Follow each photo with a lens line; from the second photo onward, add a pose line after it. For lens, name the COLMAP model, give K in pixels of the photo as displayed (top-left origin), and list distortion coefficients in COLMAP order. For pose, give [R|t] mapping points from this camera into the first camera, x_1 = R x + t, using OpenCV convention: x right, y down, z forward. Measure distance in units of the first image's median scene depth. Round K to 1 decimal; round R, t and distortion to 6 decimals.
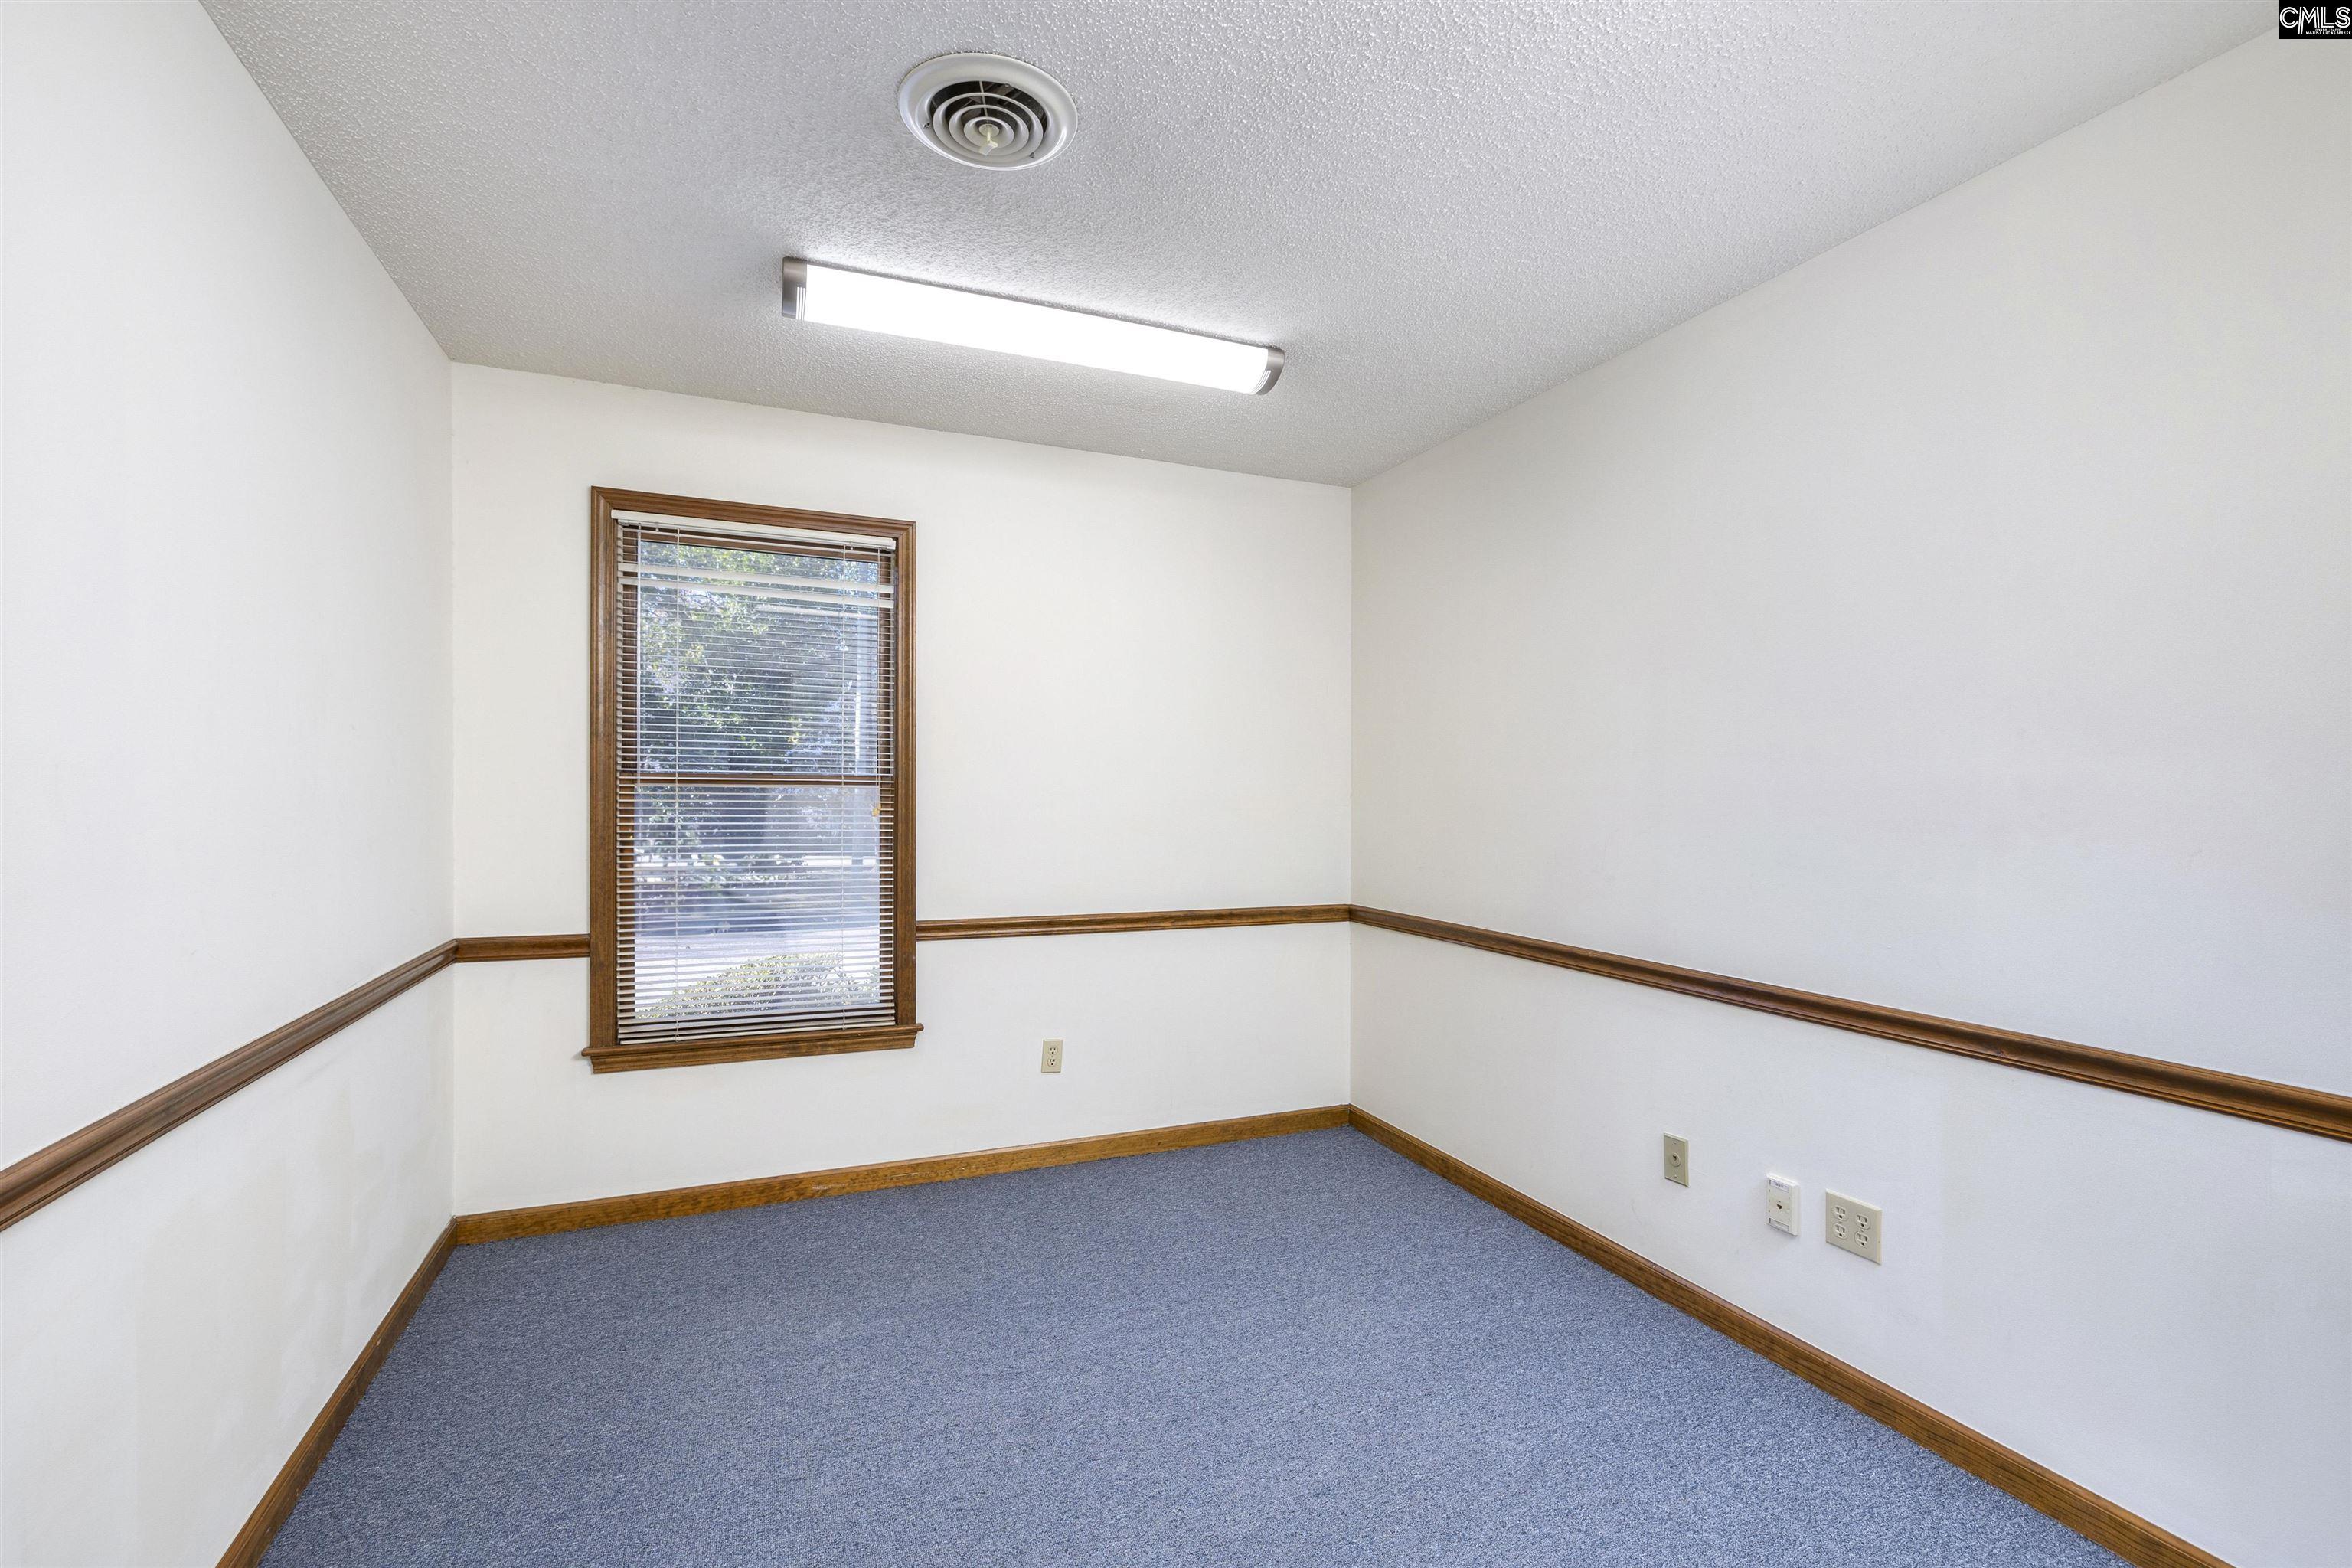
lens RADIAL K [[1026.0, 0, 1166.3], [0, 1026.0, 789.2], [0, 0, 1]] dist [-0.003185, -0.001045]
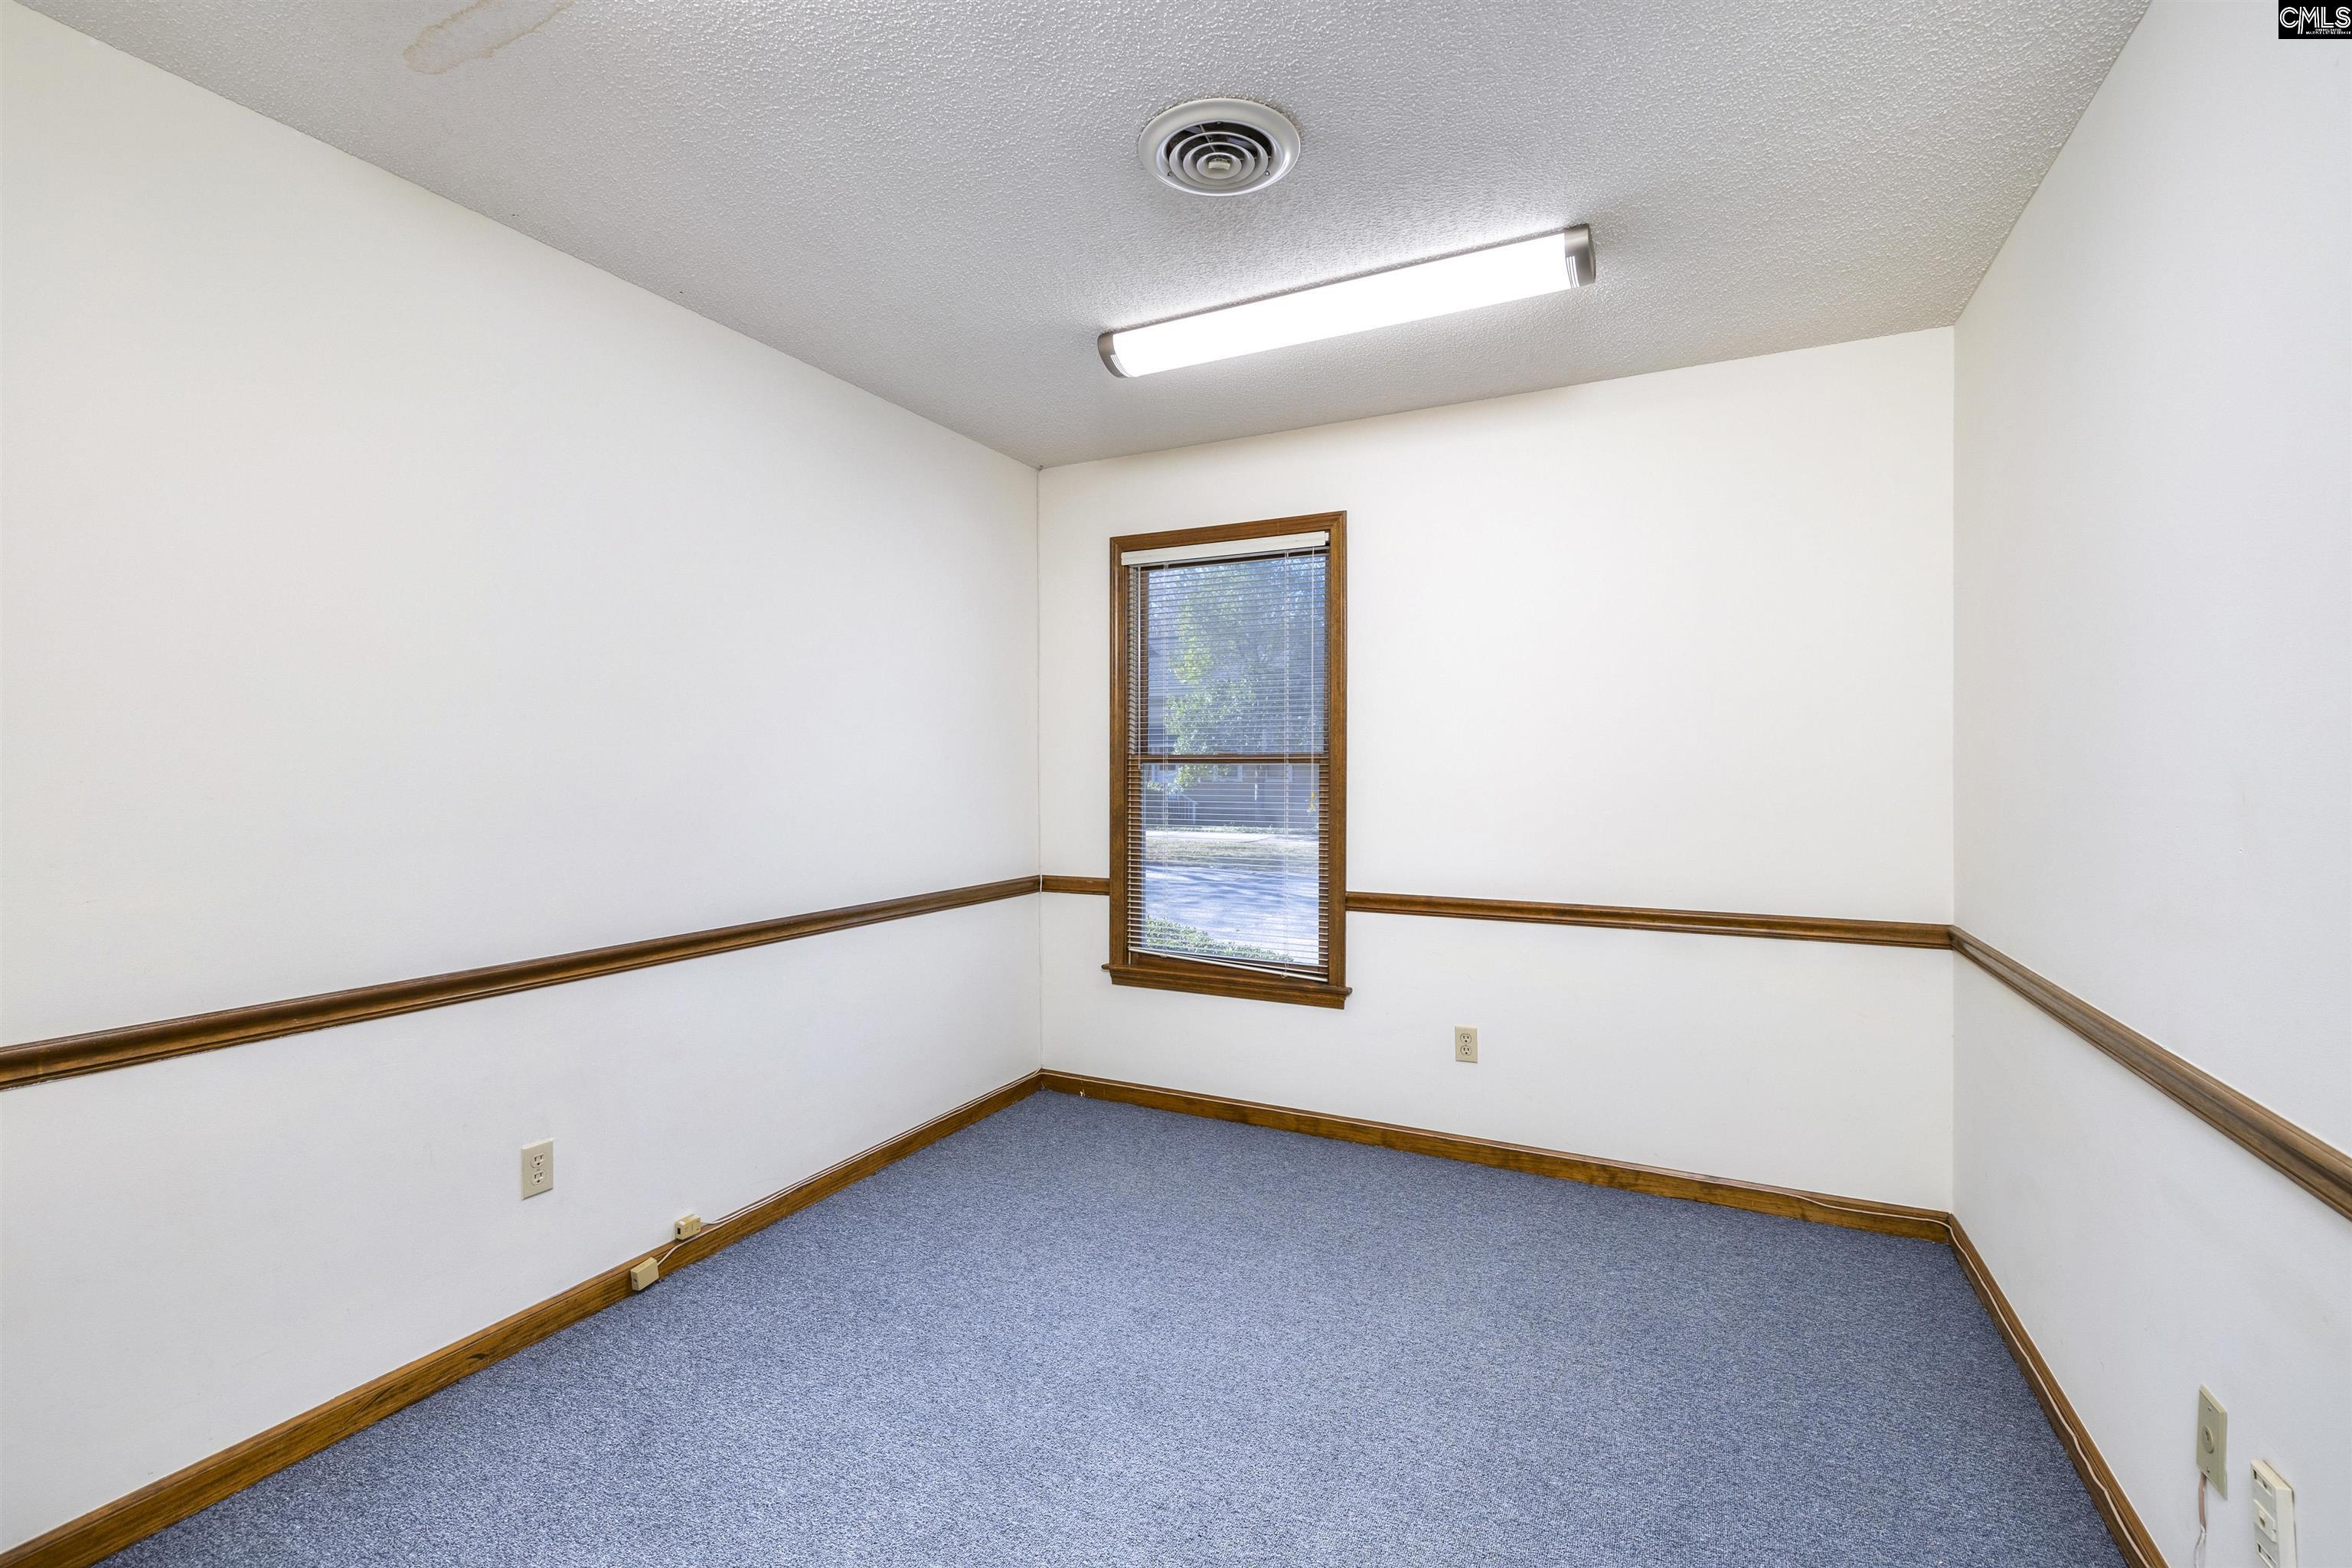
lens RADIAL K [[1026.0, 0, 1171.2], [0, 1026.0, 790.6], [0, 0, 1]] dist [-0.003185, -0.001045]
pose [[0.653412, 0.009487, -0.756943, 0.456223], [0.006724, 0.999809, 0.018336, 0.004187], [0.756973, -0.017071, 0.653224, 0.183598]]
